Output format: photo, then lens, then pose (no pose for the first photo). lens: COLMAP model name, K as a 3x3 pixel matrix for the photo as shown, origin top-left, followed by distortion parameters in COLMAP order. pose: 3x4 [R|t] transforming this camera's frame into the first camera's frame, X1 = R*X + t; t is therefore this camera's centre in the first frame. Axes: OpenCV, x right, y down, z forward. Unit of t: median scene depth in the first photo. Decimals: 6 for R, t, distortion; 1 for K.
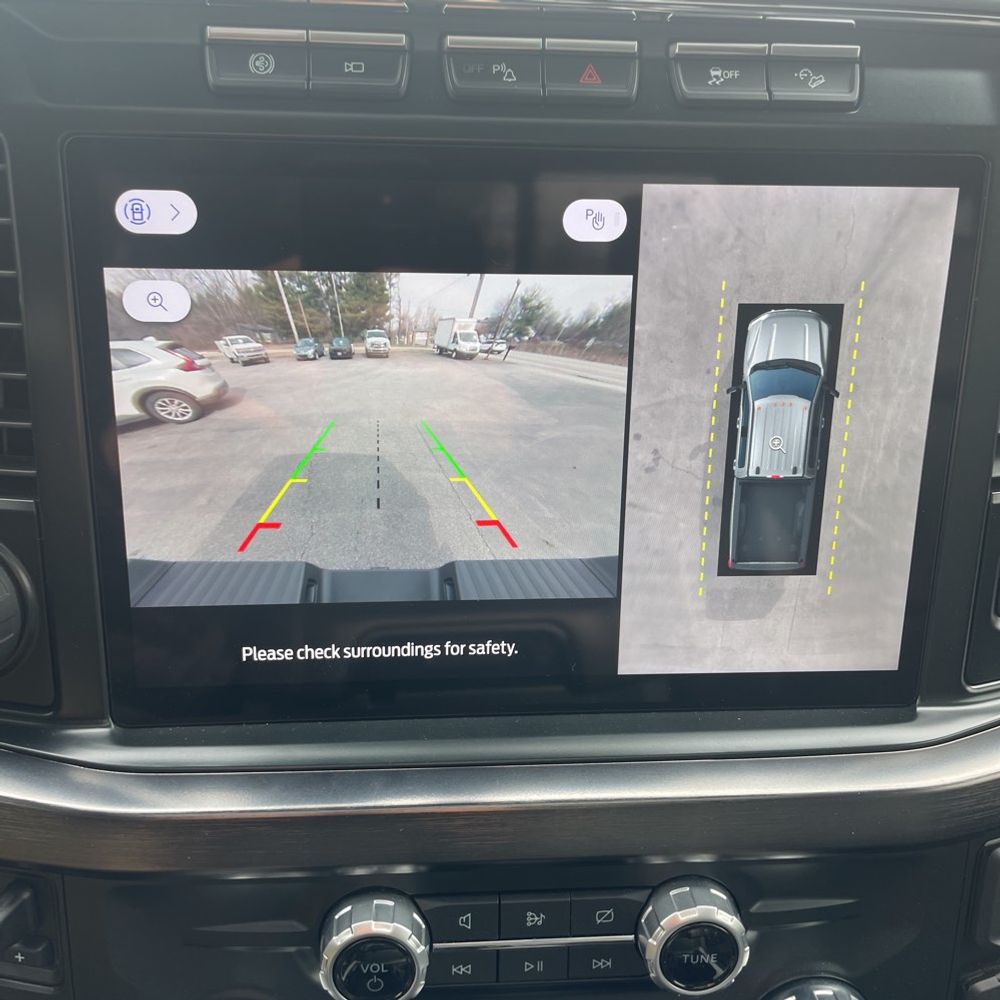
lens RADIAL K [[1015.0, 0, 500.7], [0, 1015.0, 498.6], [0, 0, 1]] dist [0.045889, 0.000000]
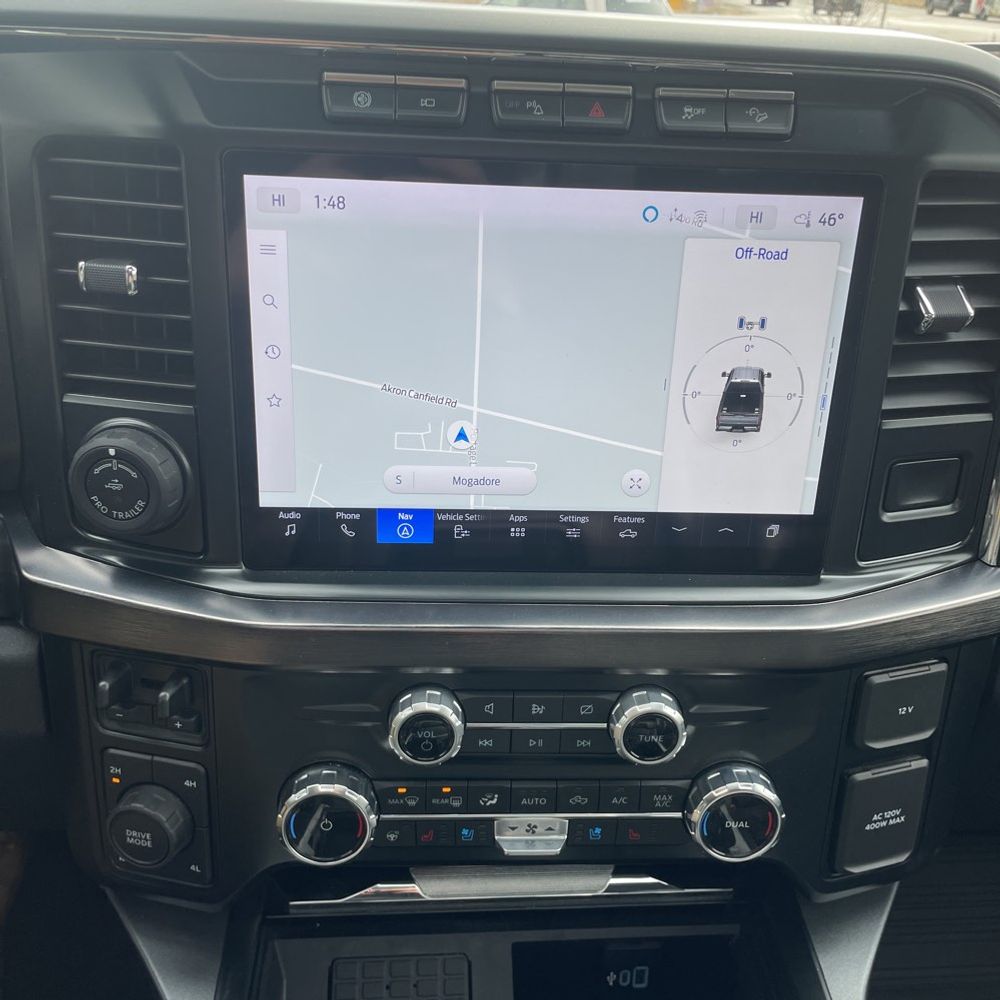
lens RADIAL K [[1015.0, 0, 500.7], [0, 1015.0, 492.5], [0, 0, 1]] dist [0.045889, 0.000000]
pose [[0.999302, 0.030689, -0.021285, 0.002554], [-0.028940, 0.996526, 0.078094, -0.002014], [0.023608, -0.077423, 0.996719, -0.403459]]
